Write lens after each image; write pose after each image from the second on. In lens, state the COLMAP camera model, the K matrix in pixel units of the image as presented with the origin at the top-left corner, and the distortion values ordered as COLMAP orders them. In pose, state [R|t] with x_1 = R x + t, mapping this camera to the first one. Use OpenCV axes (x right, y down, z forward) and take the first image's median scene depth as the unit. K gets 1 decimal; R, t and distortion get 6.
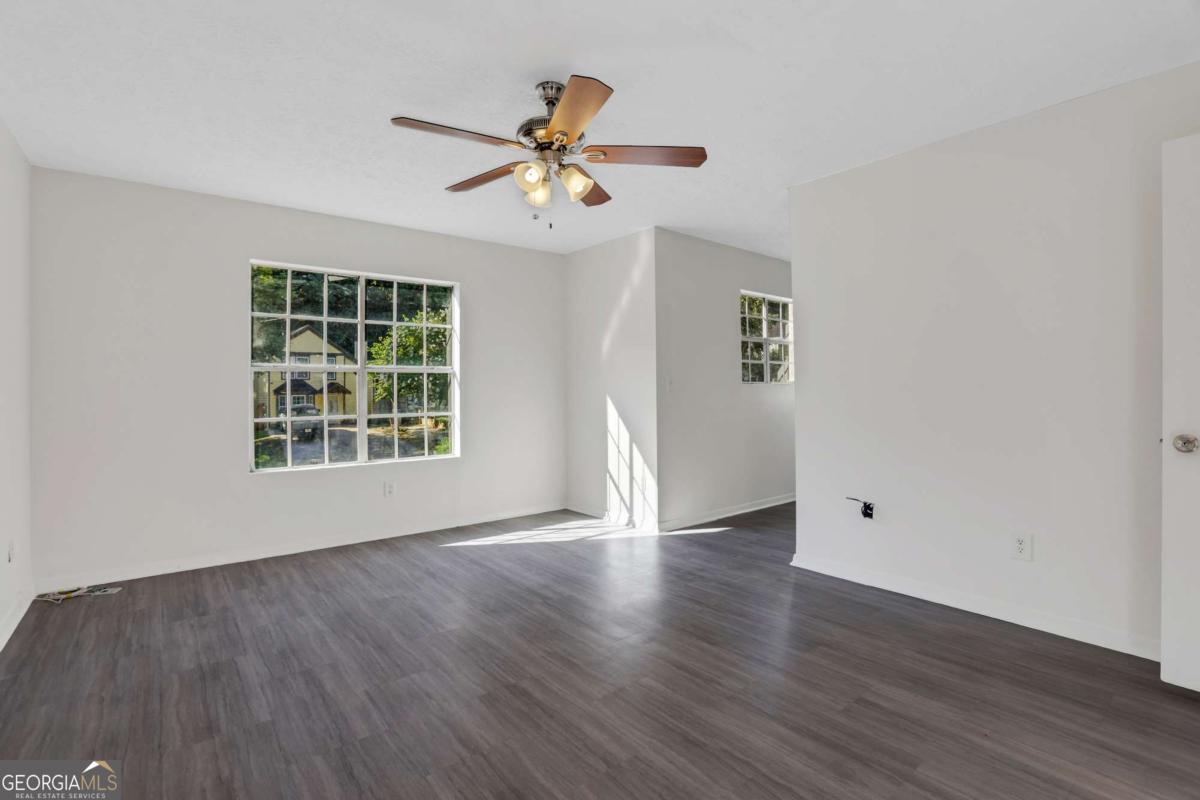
lens RADIAL K [[561.1, 0, 570.8], [0, 561.1, 391.4], [0, 0, 1]] dist [-0.011692, 0.000626]
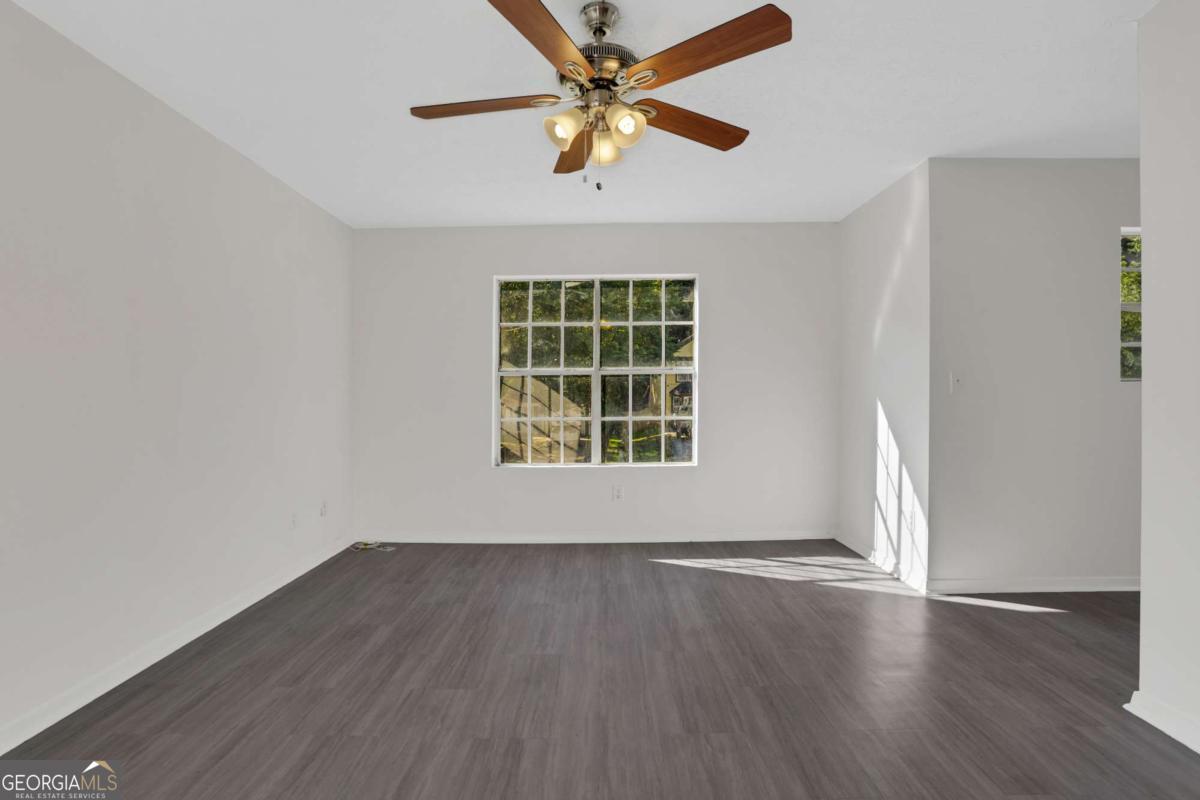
lens RADIAL K [[558.6, 0, 600.0], [0, 558.6, 400.0], [0, 0, 1]] dist [-0.083053, 0.053254]
pose [[0.796735, 0.004619, -0.604311, 0.246446], [0.001060, 0.999959, 0.009040, 0.002549], [0.604328, -0.007843, 0.796697, 0.213866]]
